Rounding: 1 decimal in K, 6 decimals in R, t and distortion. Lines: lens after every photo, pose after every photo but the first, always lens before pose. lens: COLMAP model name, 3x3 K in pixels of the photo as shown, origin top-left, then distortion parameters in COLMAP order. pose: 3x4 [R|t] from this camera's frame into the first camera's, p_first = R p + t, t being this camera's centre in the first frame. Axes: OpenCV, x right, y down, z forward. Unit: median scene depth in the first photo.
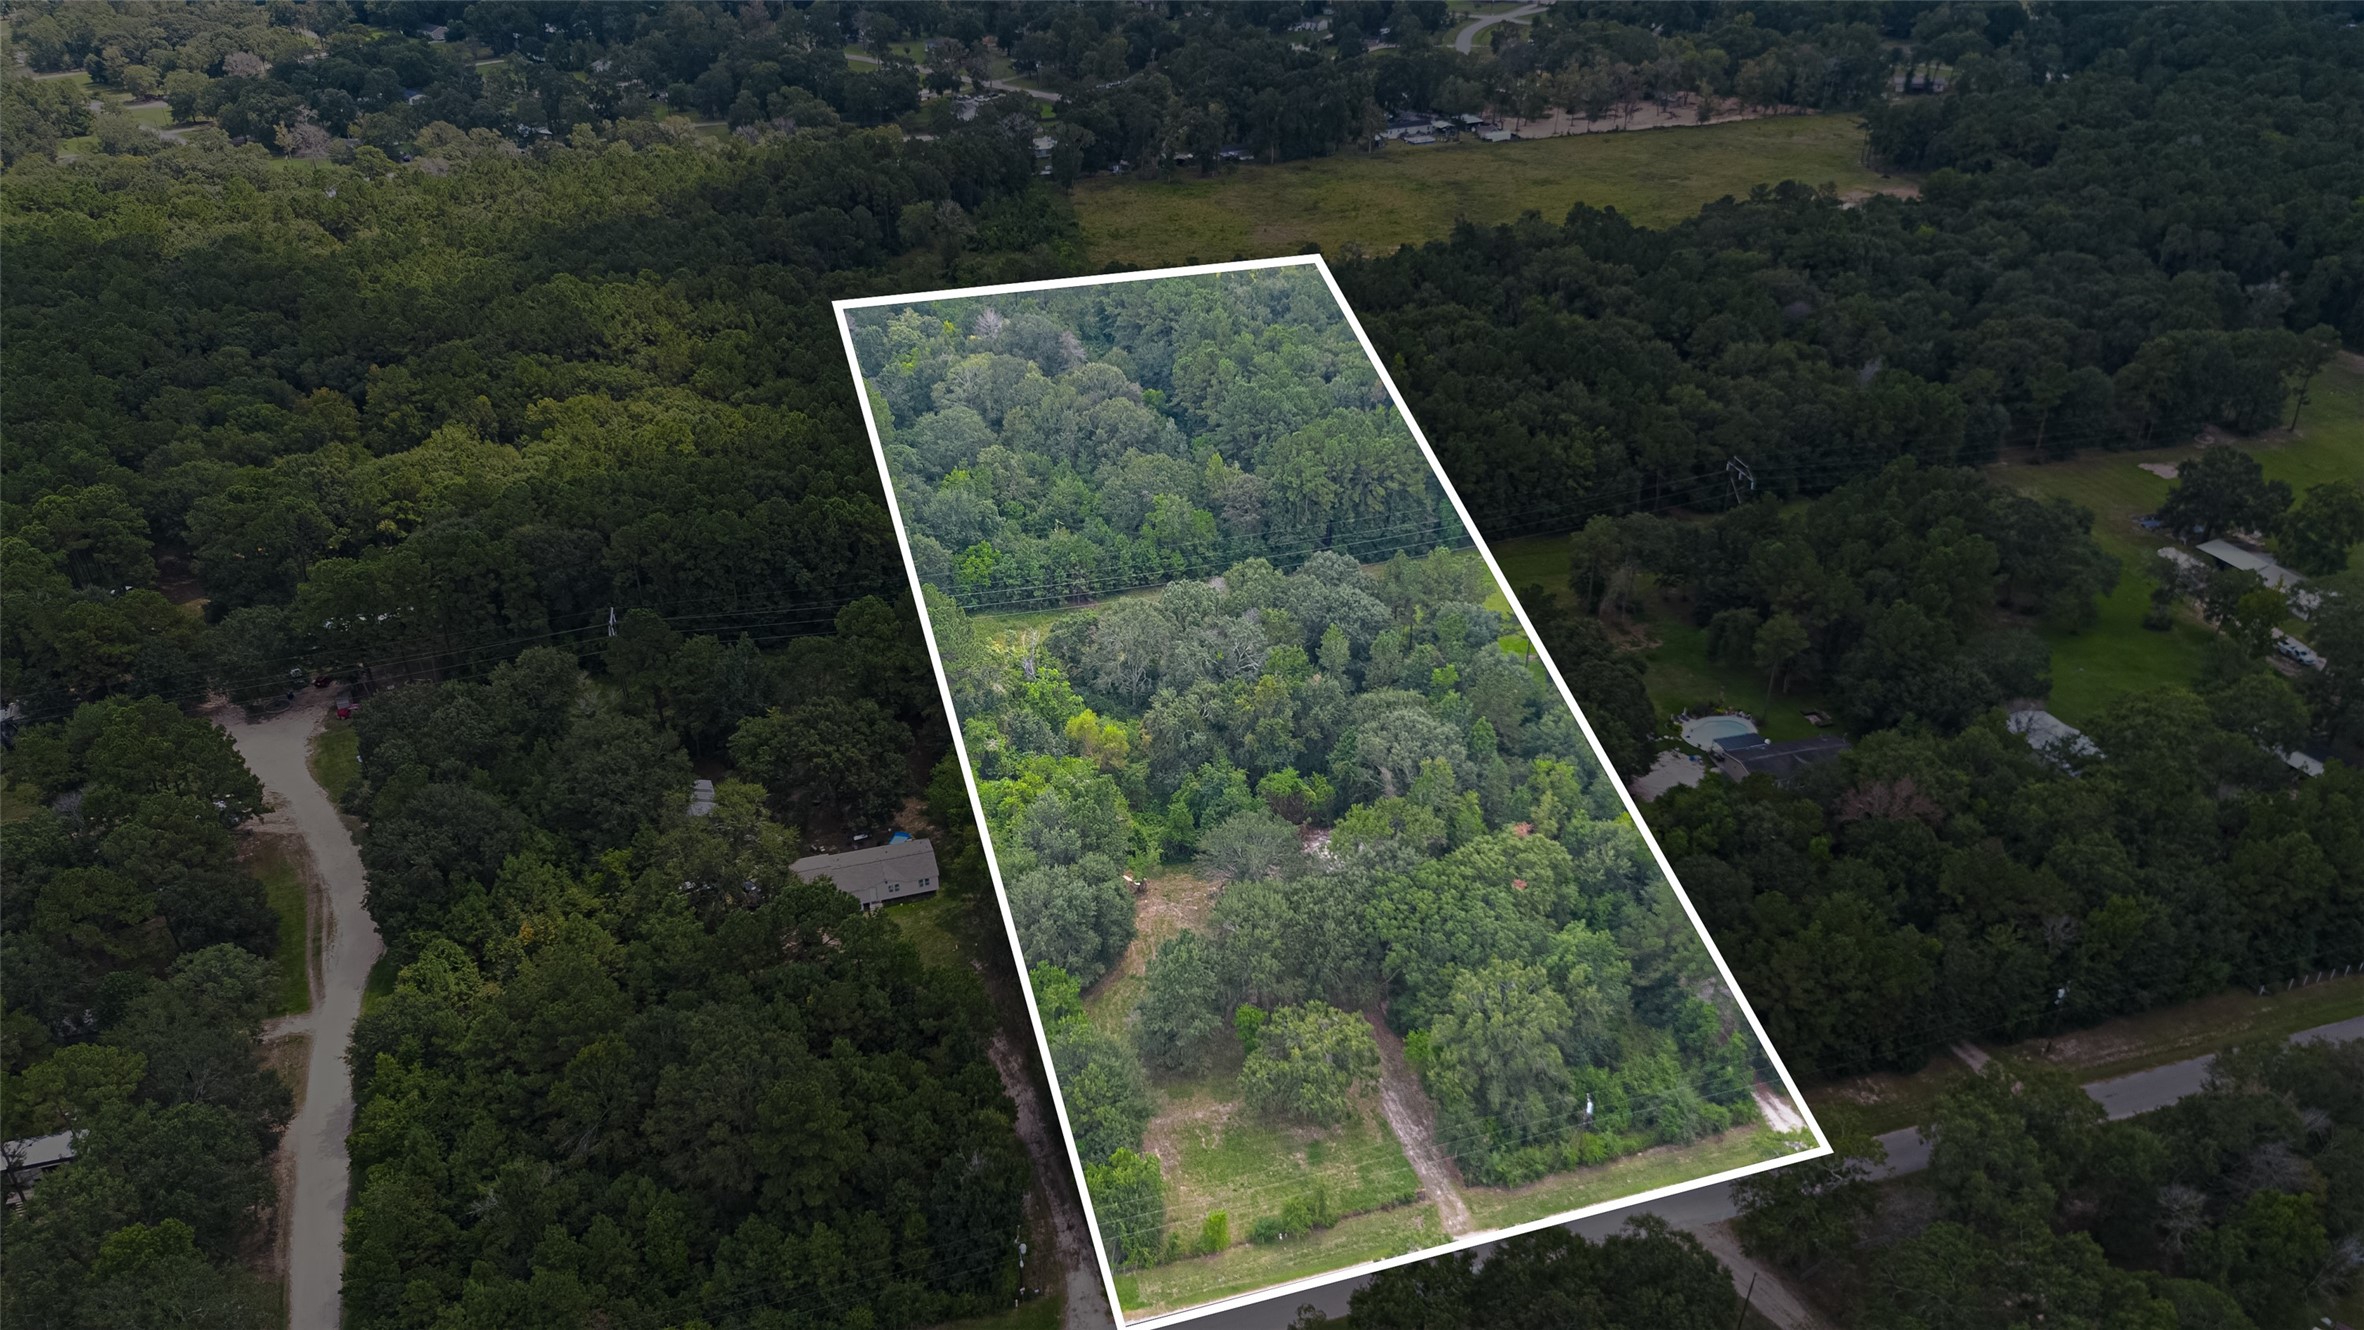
lens RADIAL K [[1686.0, 0, 1168.4], [0, 1686.0, 661.6], [0, 0, 1]] dist [0.054047, -0.047575]
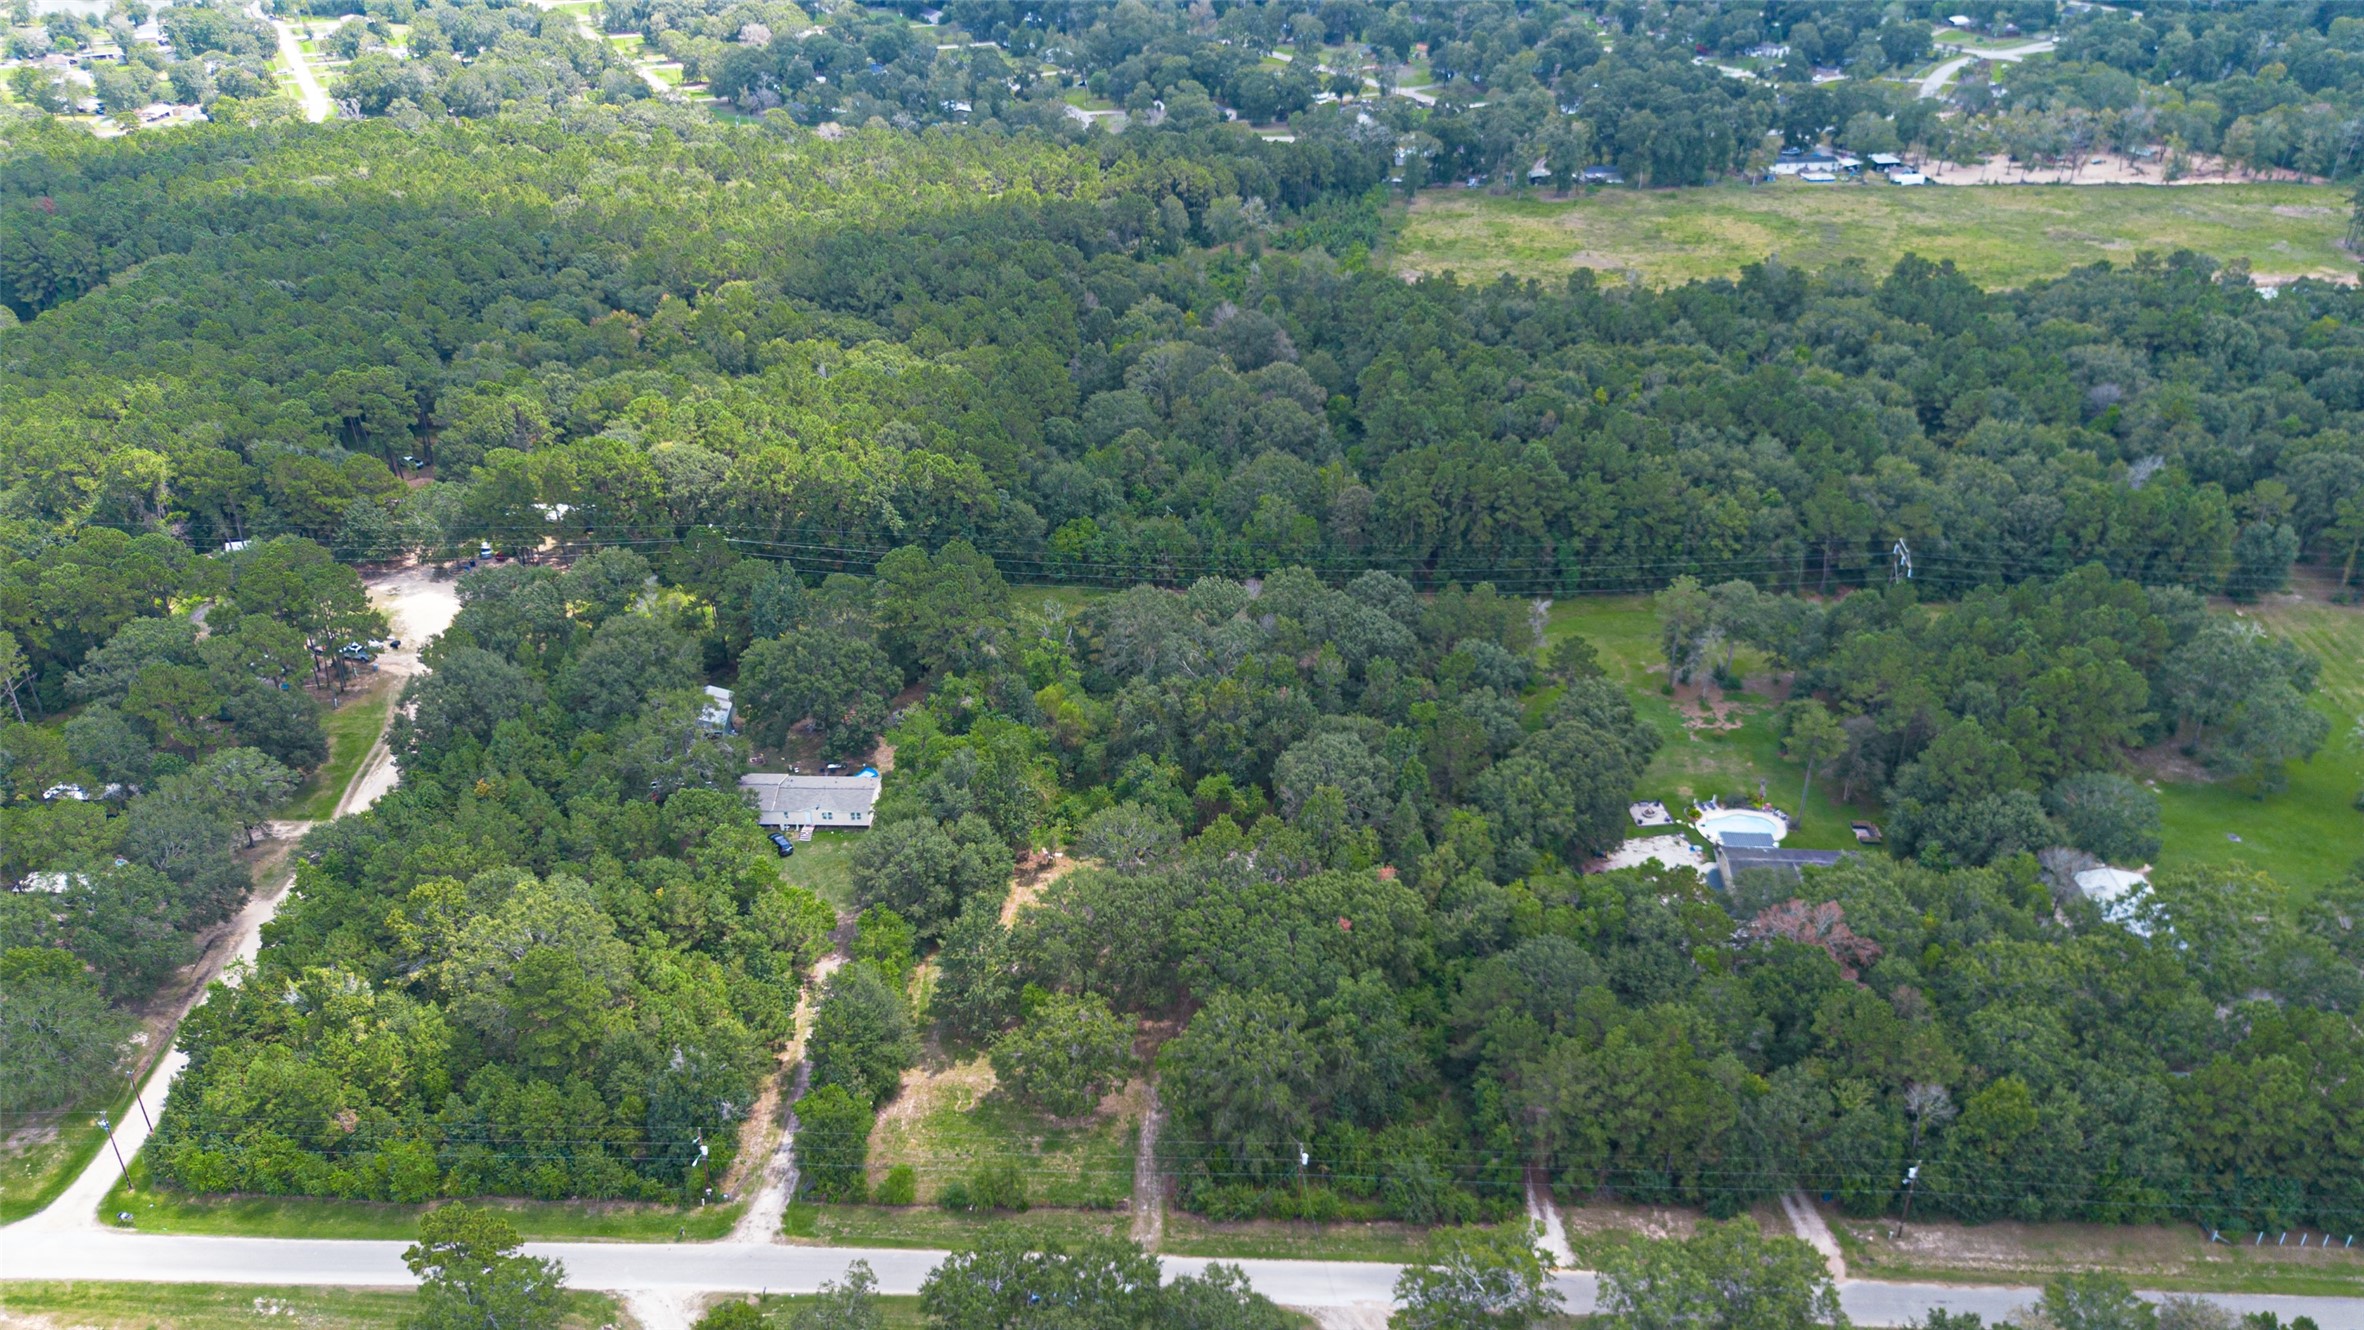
lens RADIAL K [[1686.0, 0, 1174.6], [0, 1686.0, 660.4], [0, 0, 1]] dist [0.054047, -0.047575]
pose [[0.944671, 0.160007, -0.286345, 0.271847], [-0.162203, 0.986624, 0.016200, -0.011407], [0.285107, 0.031142, 0.957990, 0.038974]]
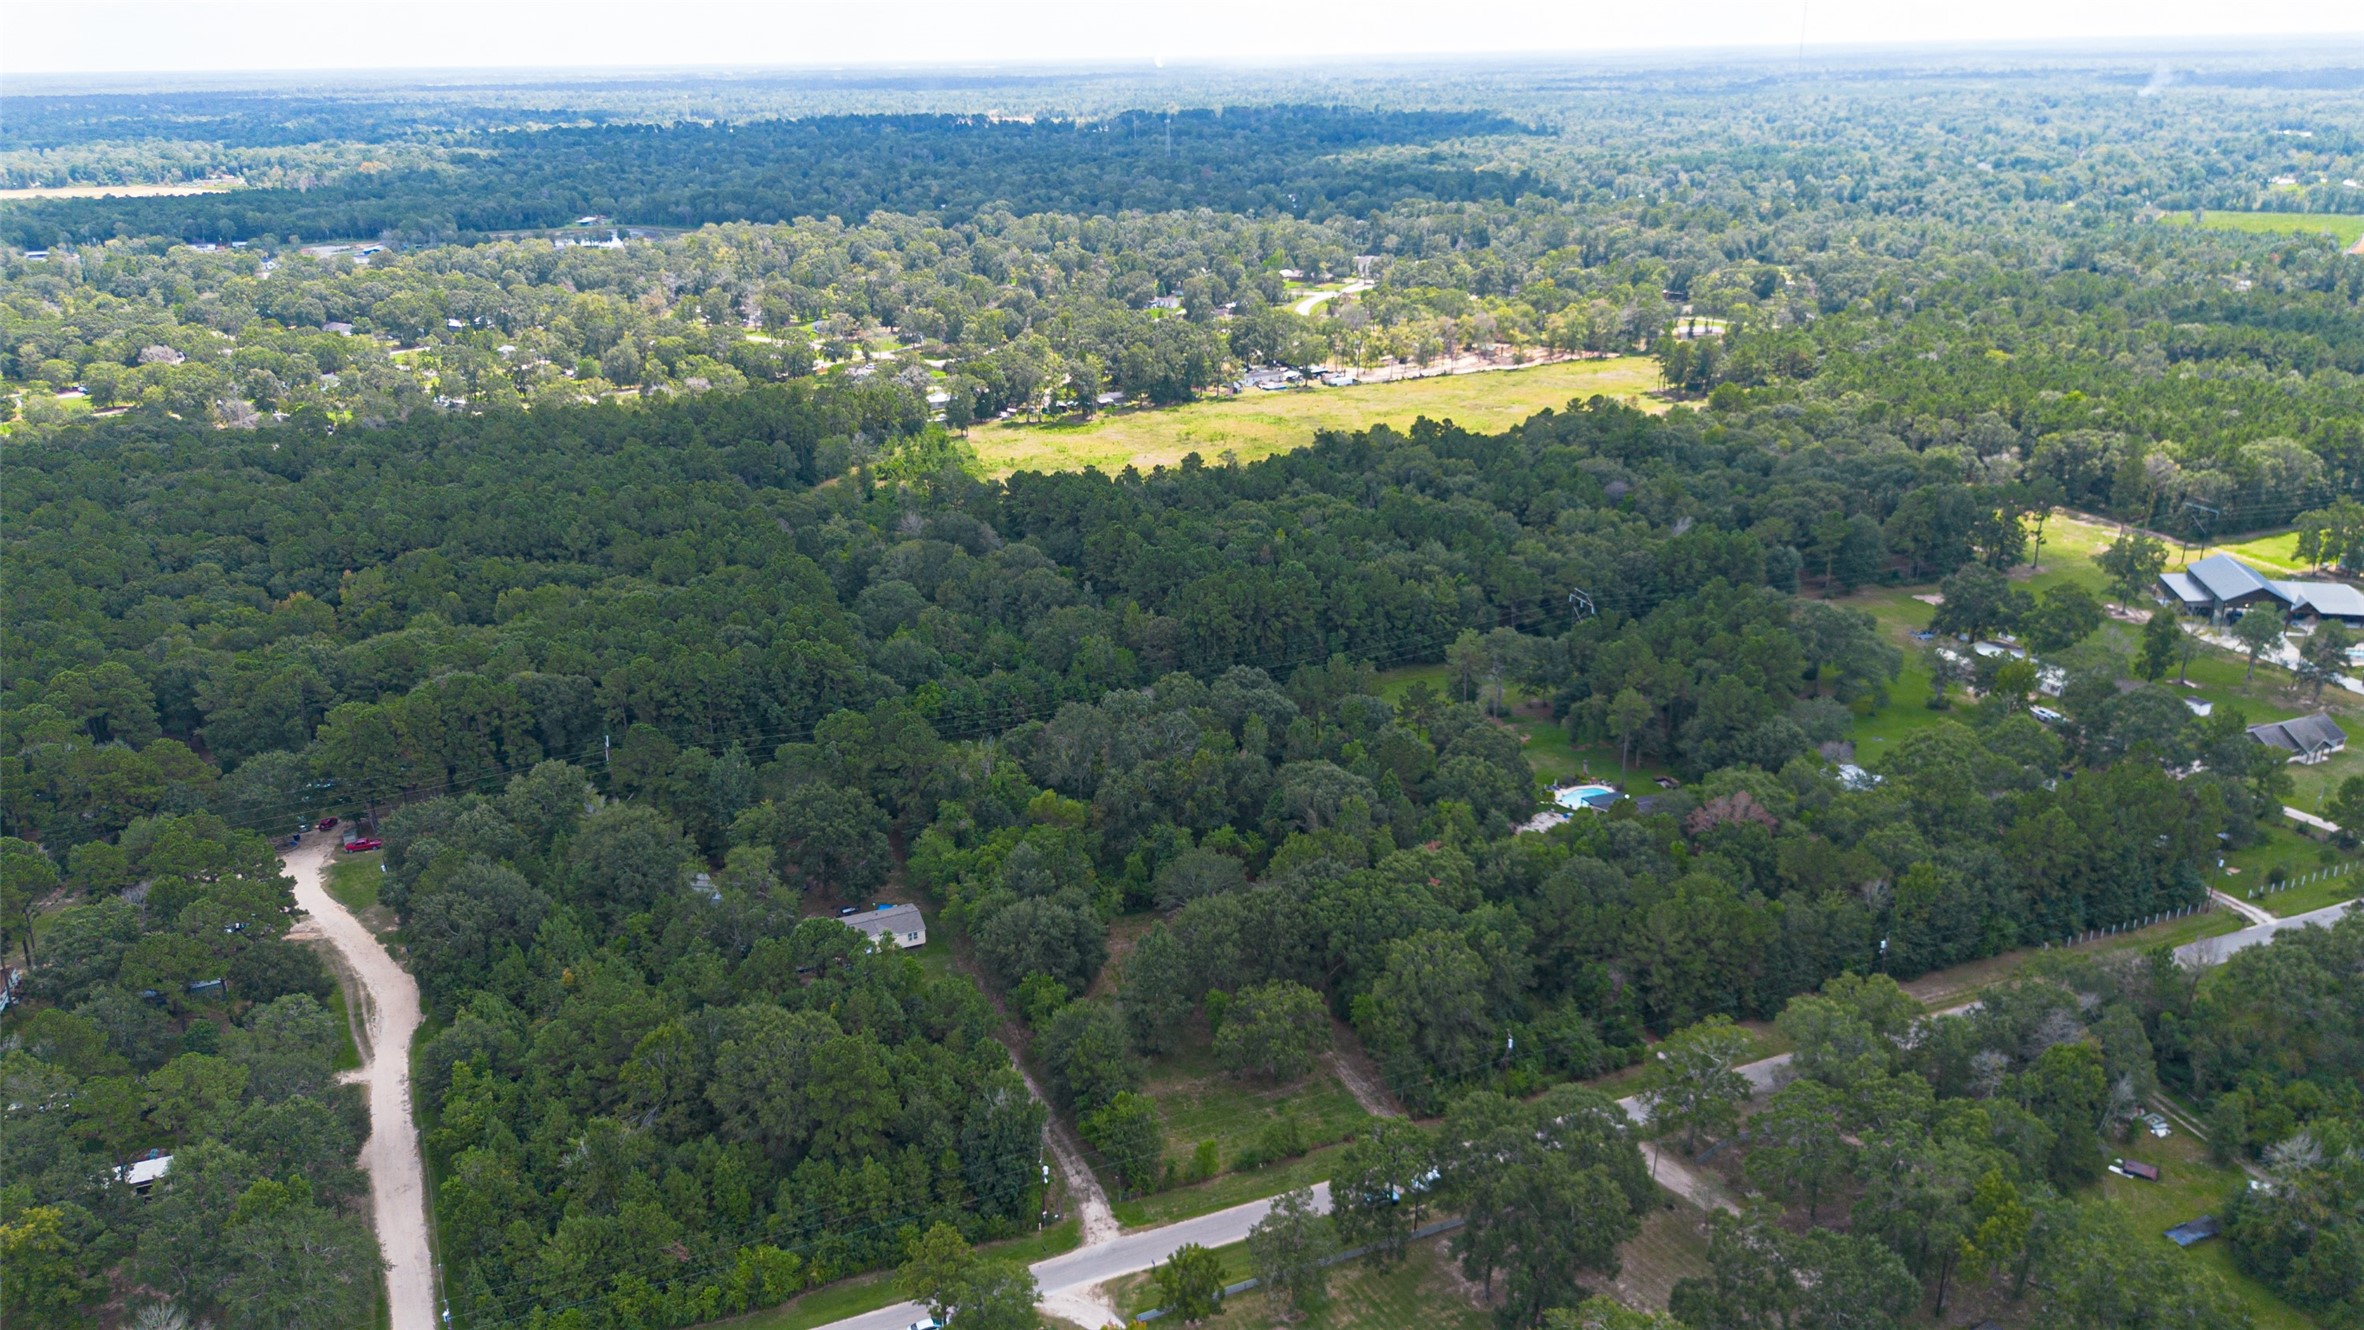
lens RADIAL K [[1686.0, 0, 1166.0], [0, 1686.0, 674.2], [0, 0, 1]] dist [0.054047, -0.047575]
pose [[0.995472, -0.042638, 0.084960, -0.053793], [0.056146, 0.984933, -0.163568, 0.126415], [-0.076706, 0.167597, 0.982867, -0.124364]]
